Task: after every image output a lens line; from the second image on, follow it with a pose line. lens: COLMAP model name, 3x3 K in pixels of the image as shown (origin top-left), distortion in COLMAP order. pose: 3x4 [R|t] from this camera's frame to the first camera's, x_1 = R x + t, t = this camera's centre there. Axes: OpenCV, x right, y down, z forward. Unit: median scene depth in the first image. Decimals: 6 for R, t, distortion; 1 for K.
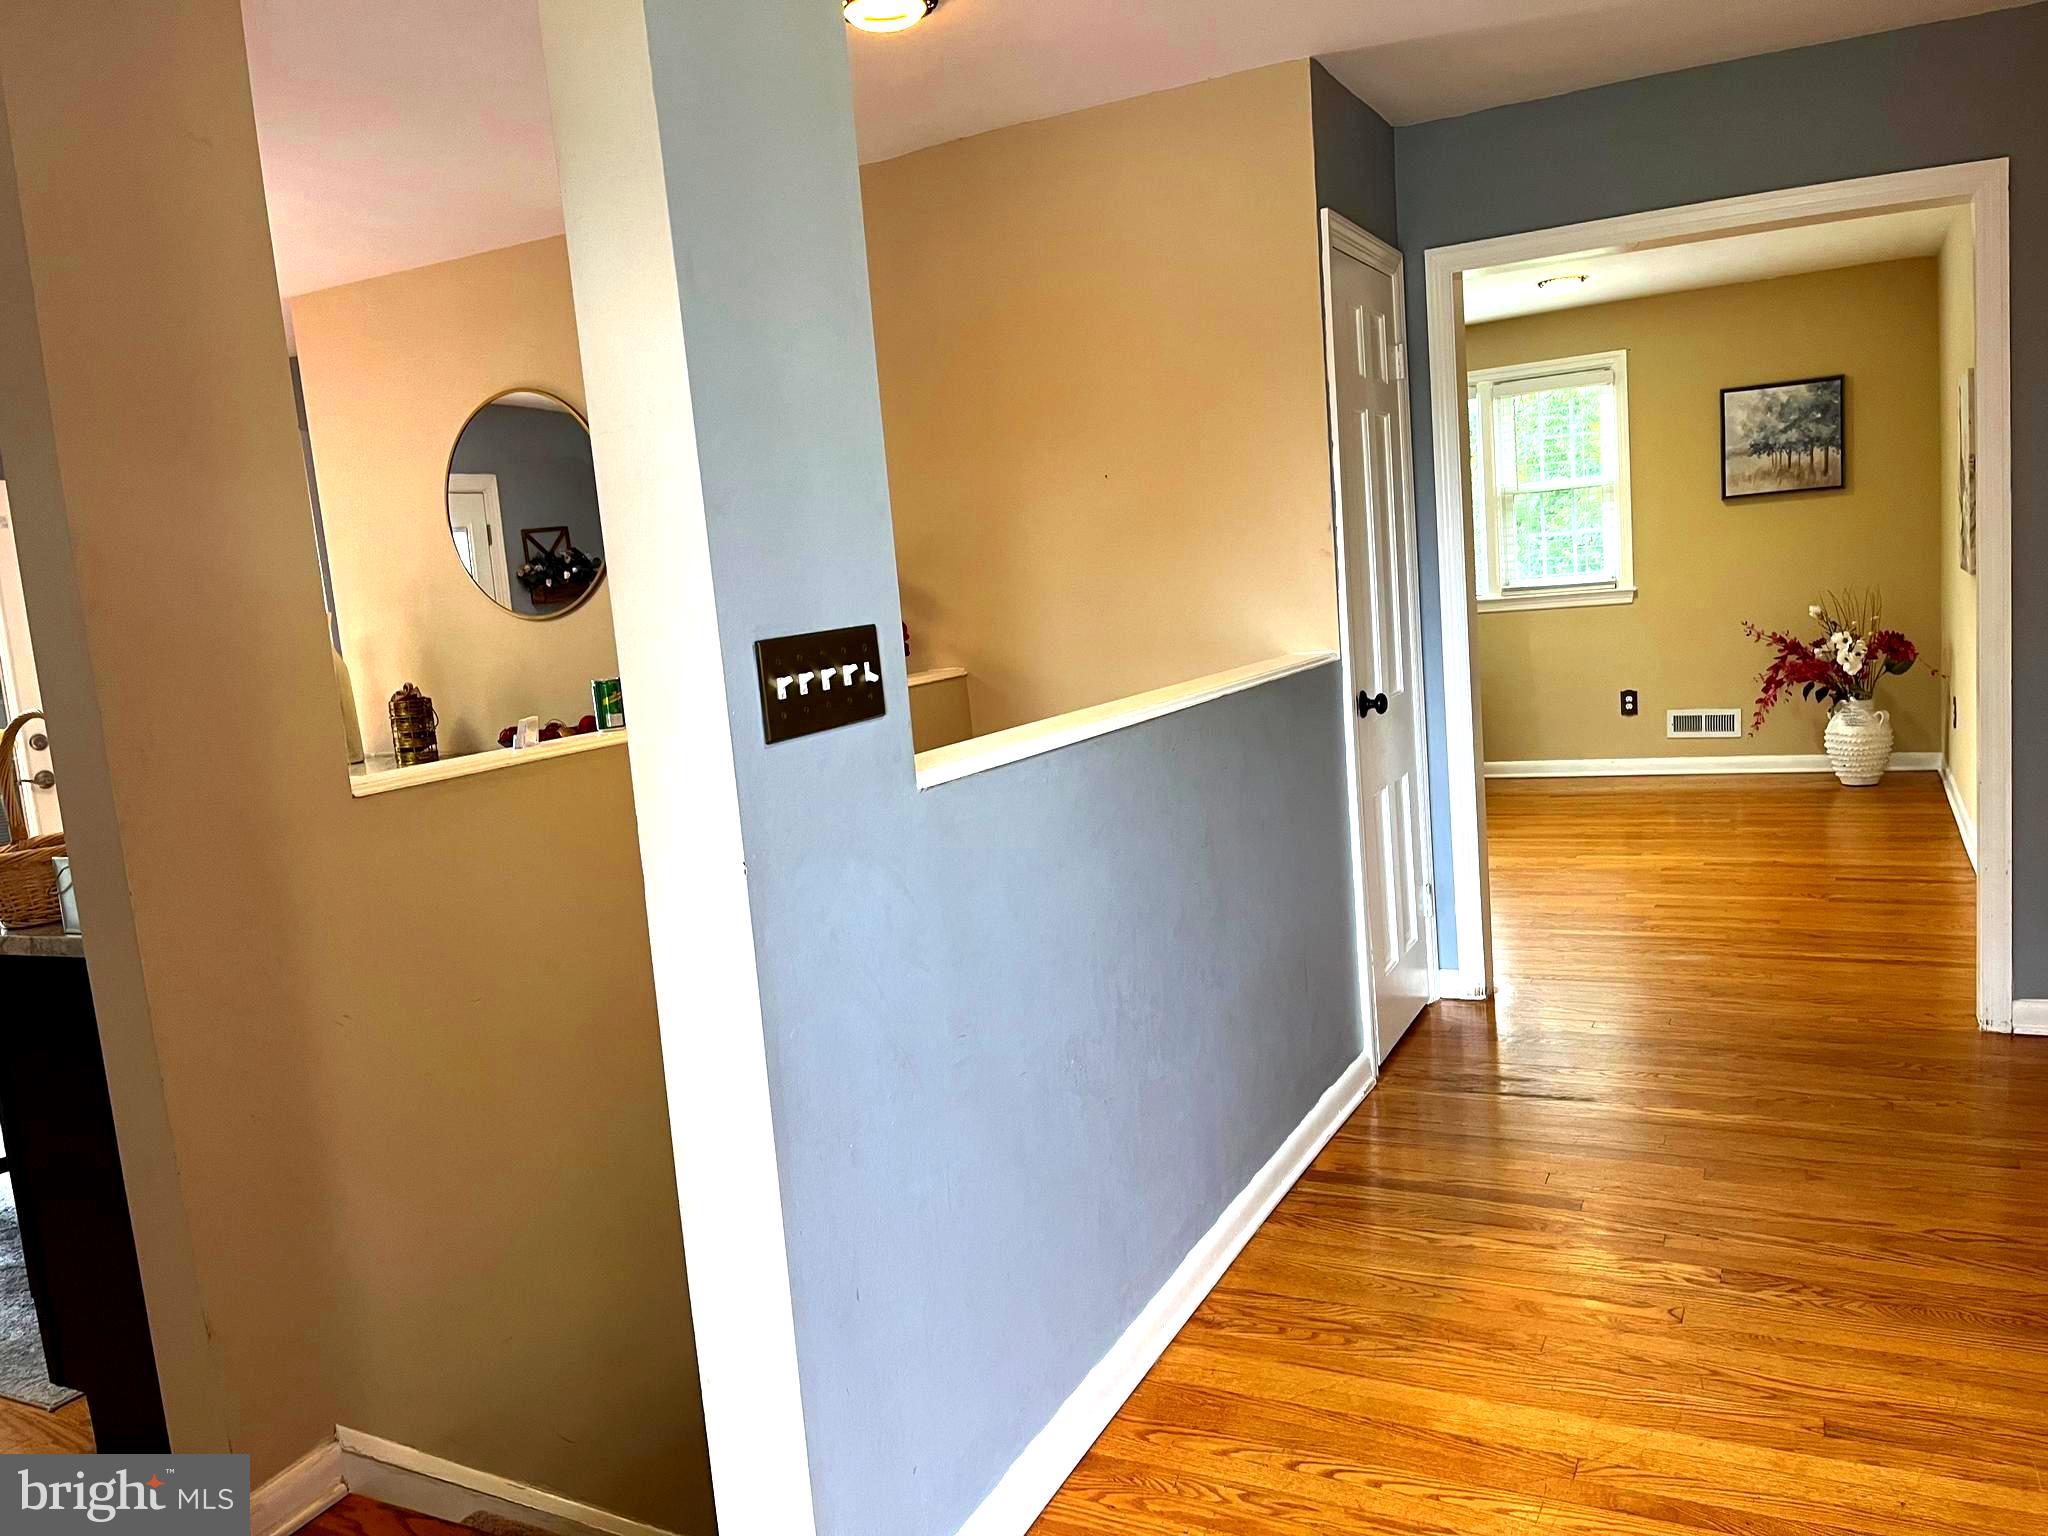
lens RADIAL K [[1528.9, 0, 1020.5], [0, 1528.9, 788.9], [0, 0, 1]] dist [0.079982, -0.110357]
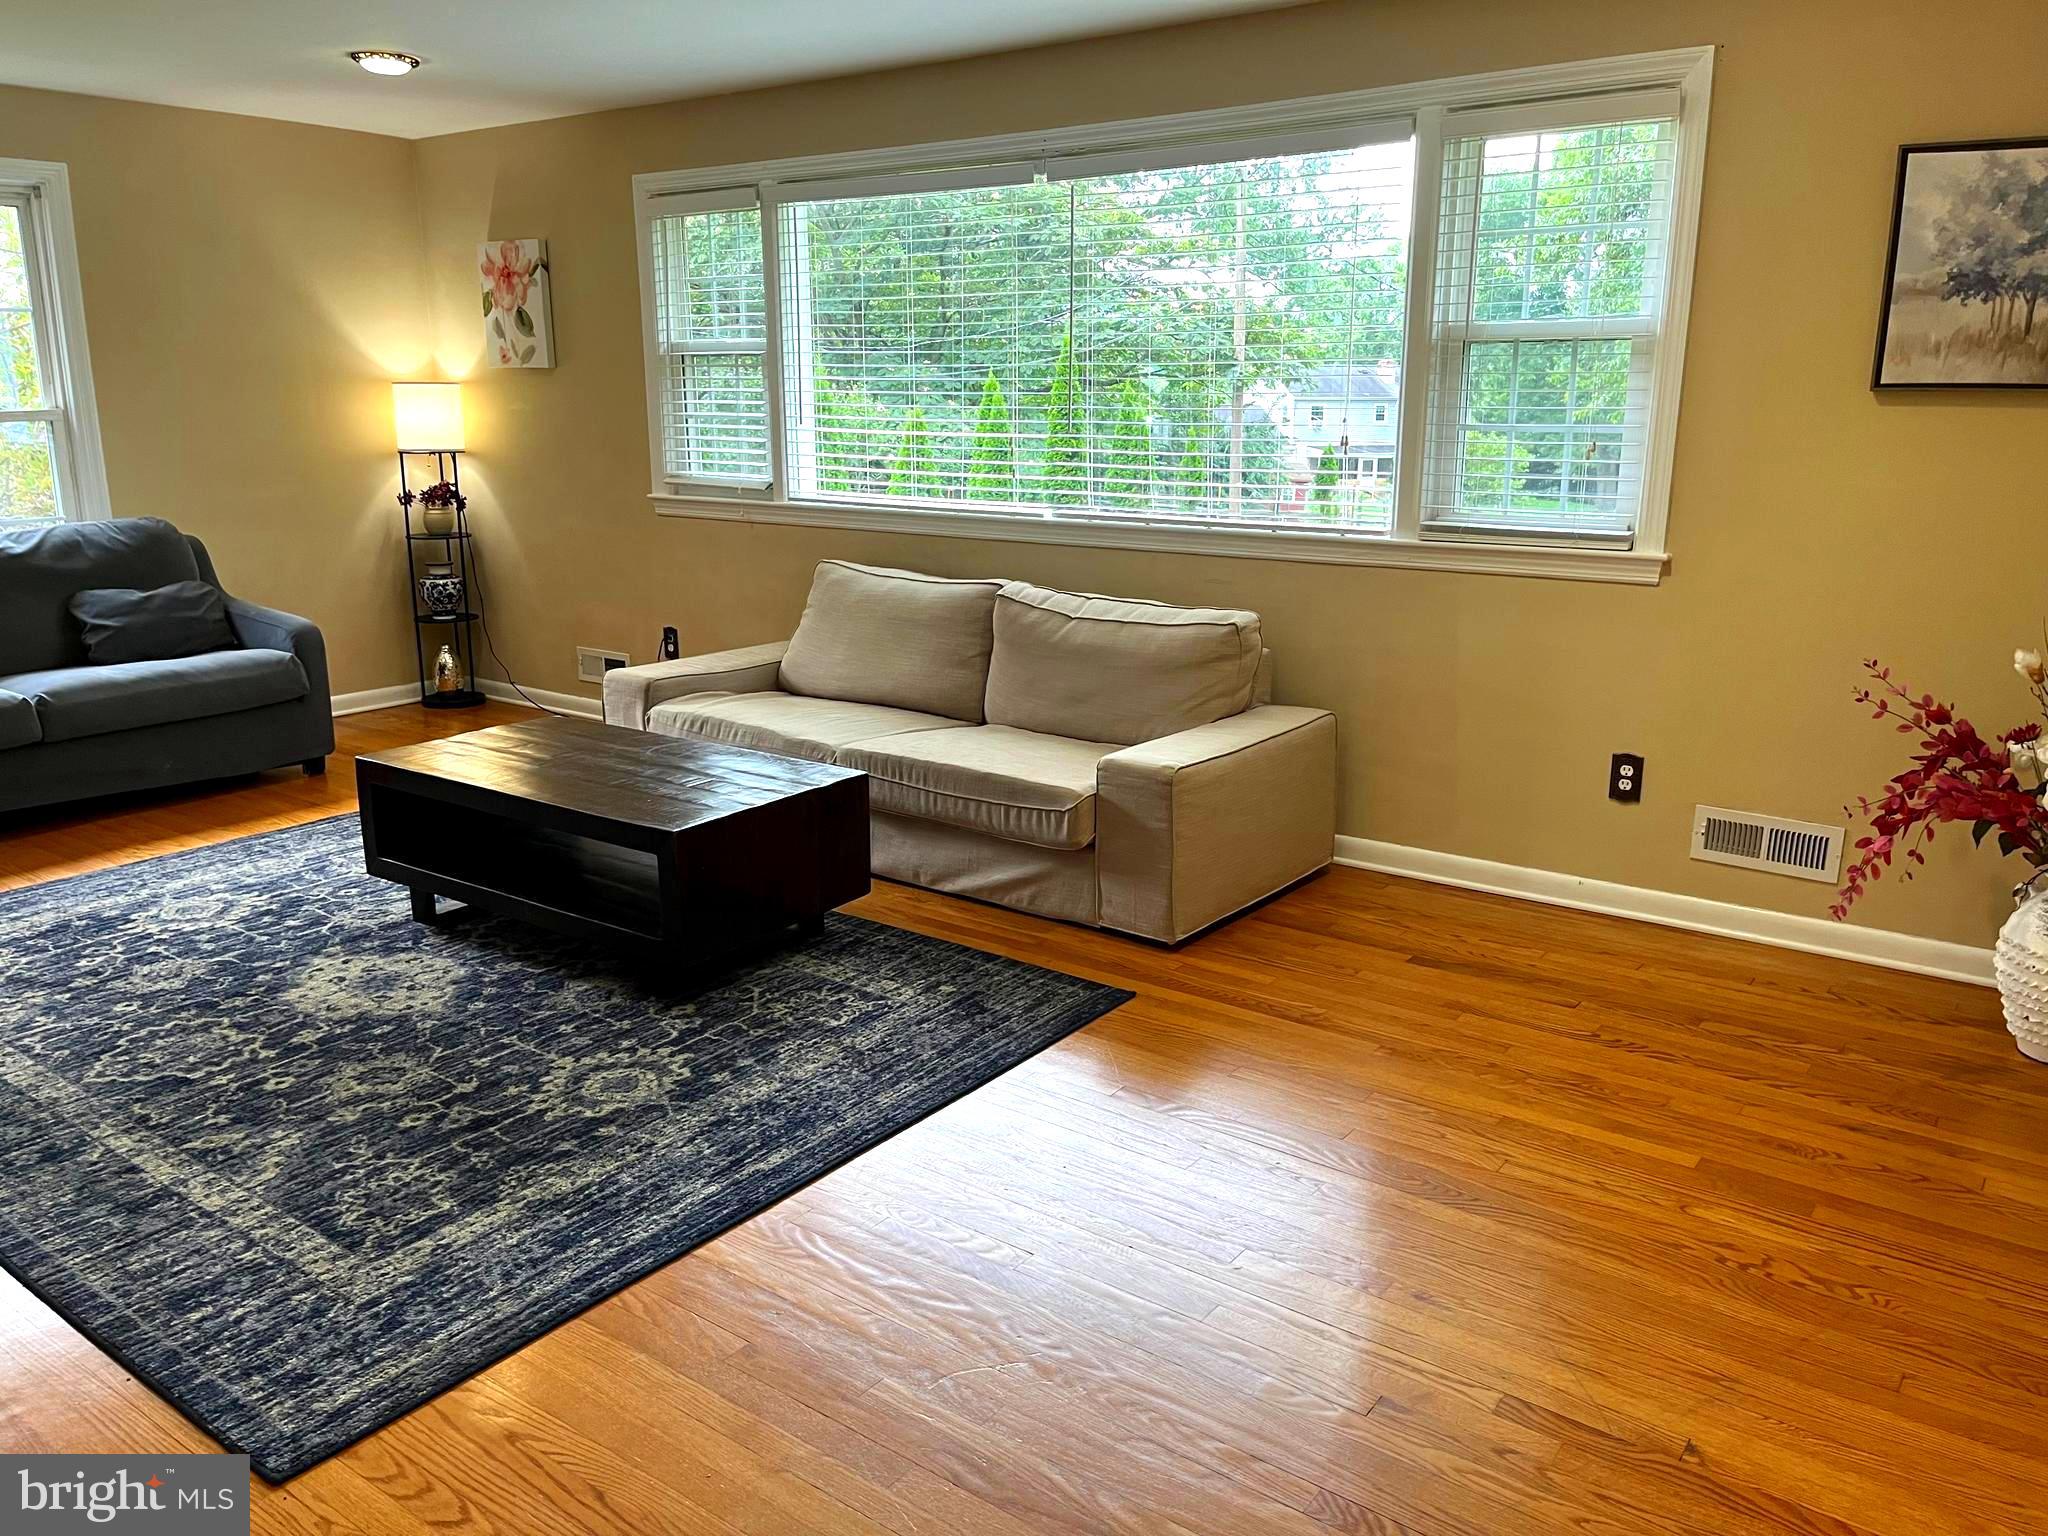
lens RADIAL K [[1528.9, 0, 1020.5], [0, 1528.9, 788.9], [0, 0, 1]] dist [0.079982, -0.110357]
pose [[0.984483, 0.118965, -0.128998, 0.389928], [-0.102317, 0.986378, 0.128798, -0.144898], [0.142563, -0.113601, 0.983245, 0.693276]]
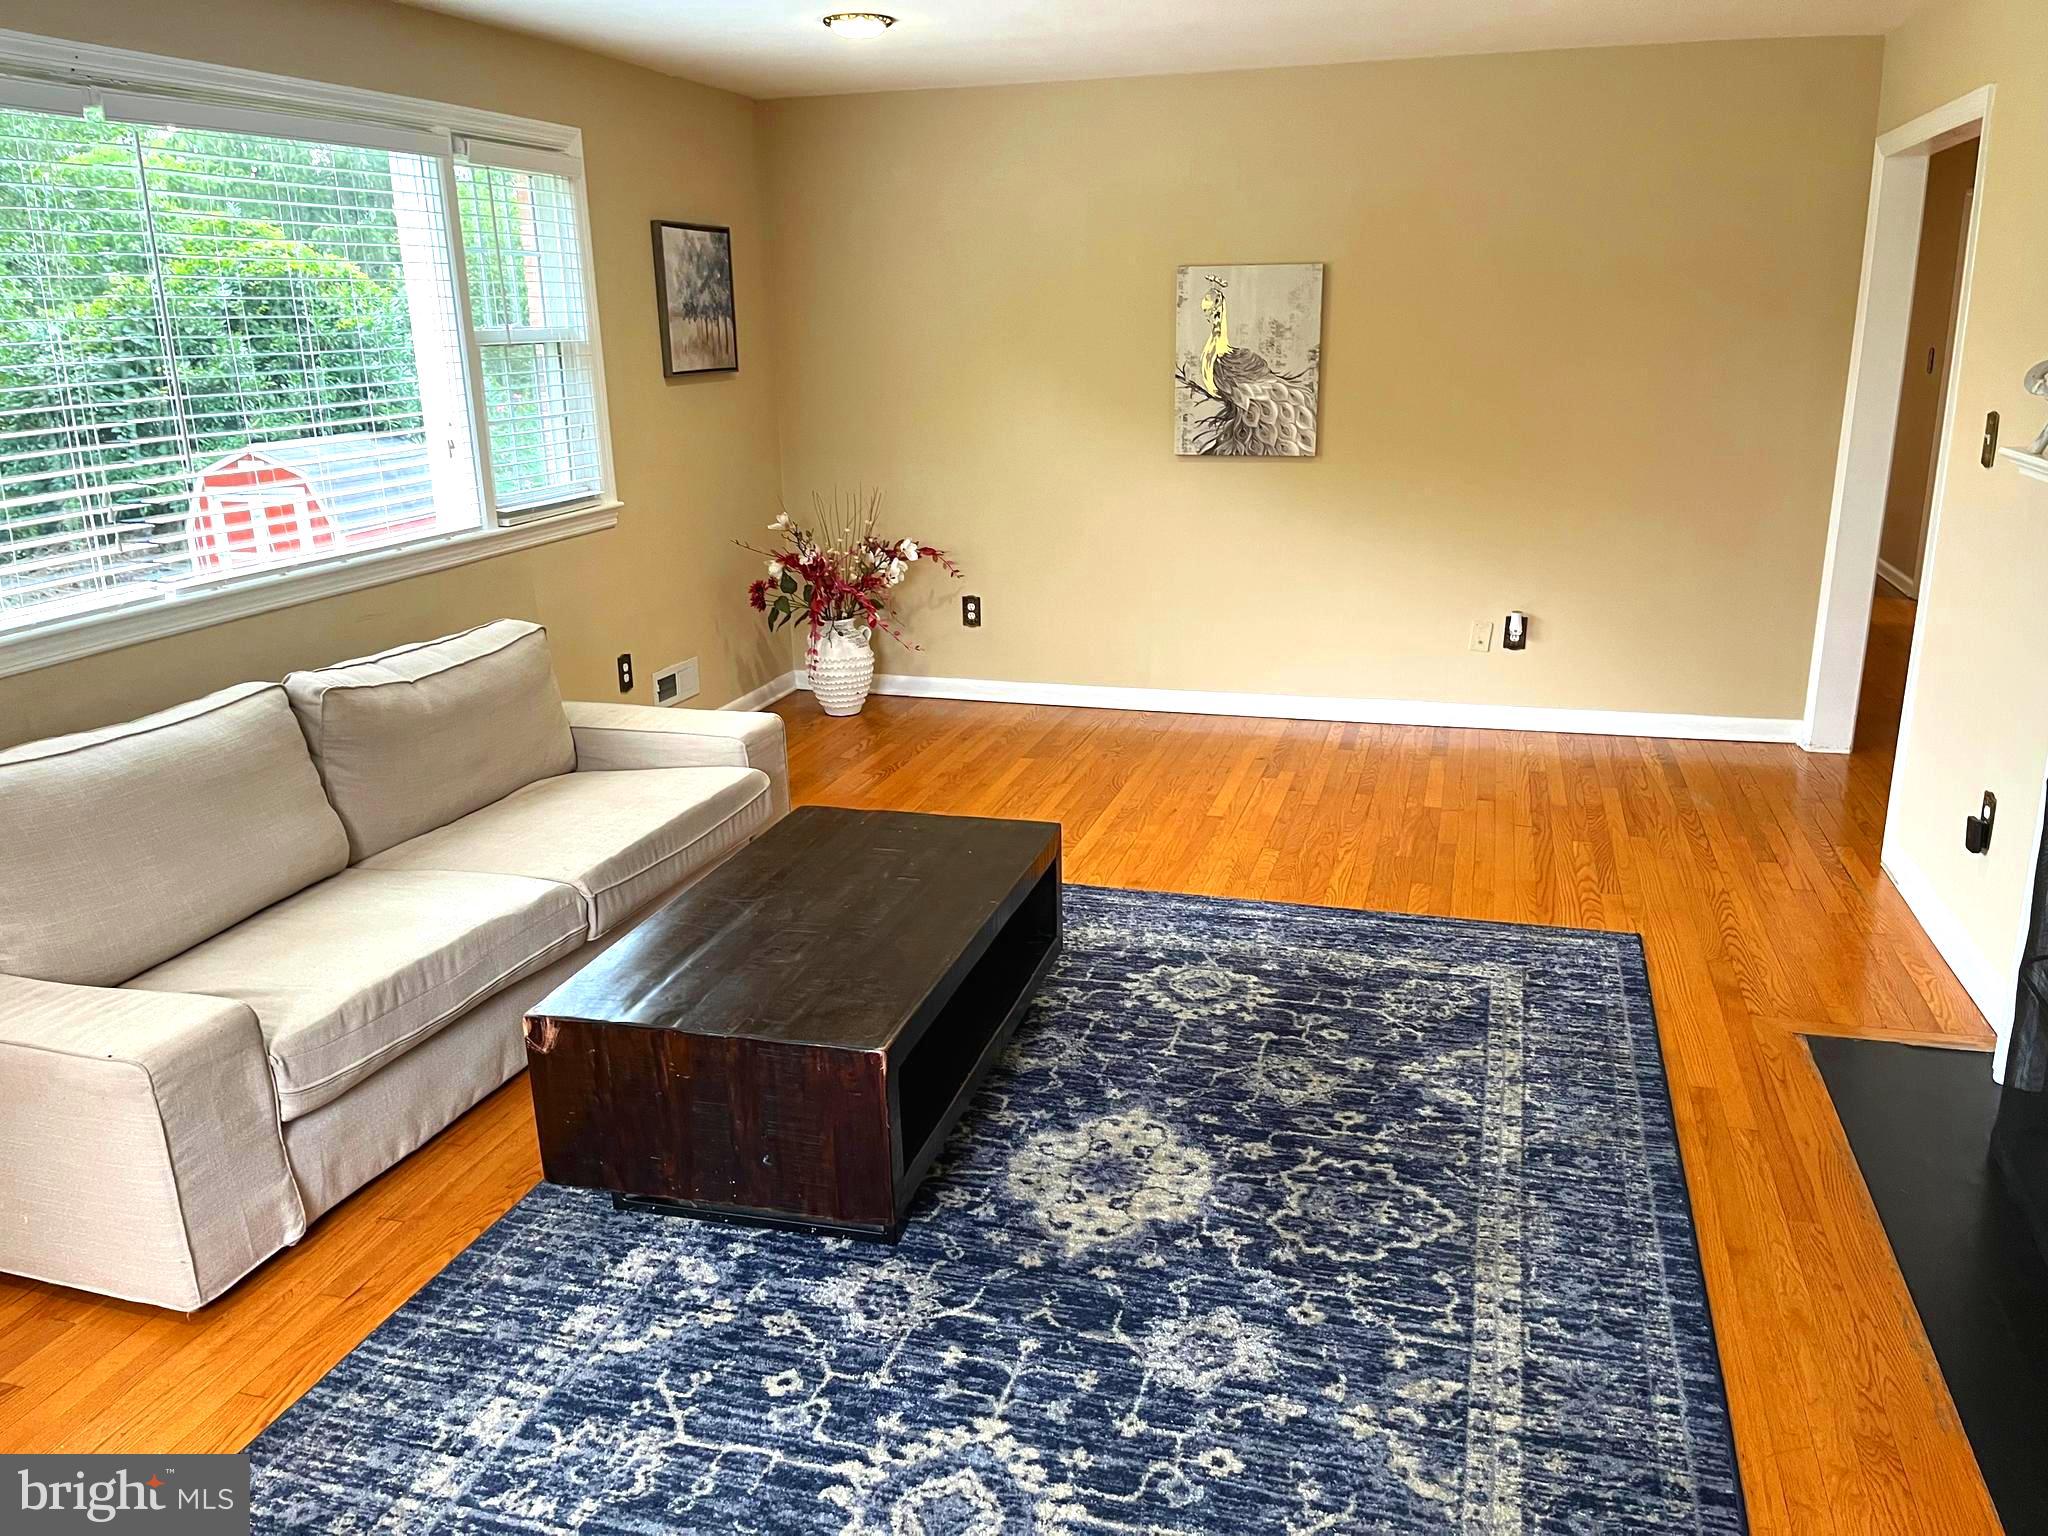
lens RADIAL K [[1528.9, 0, 1020.5], [0, 1528.9, 788.9], [0, 0, 1]] dist [0.079982, -0.110357]
pose [[-0.184145, -0.209464, 0.960320, -0.453333], [0.172085, 0.955067, 0.241316, -0.209585], [-0.967717, 0.209694, -0.139826, 1.389488]]
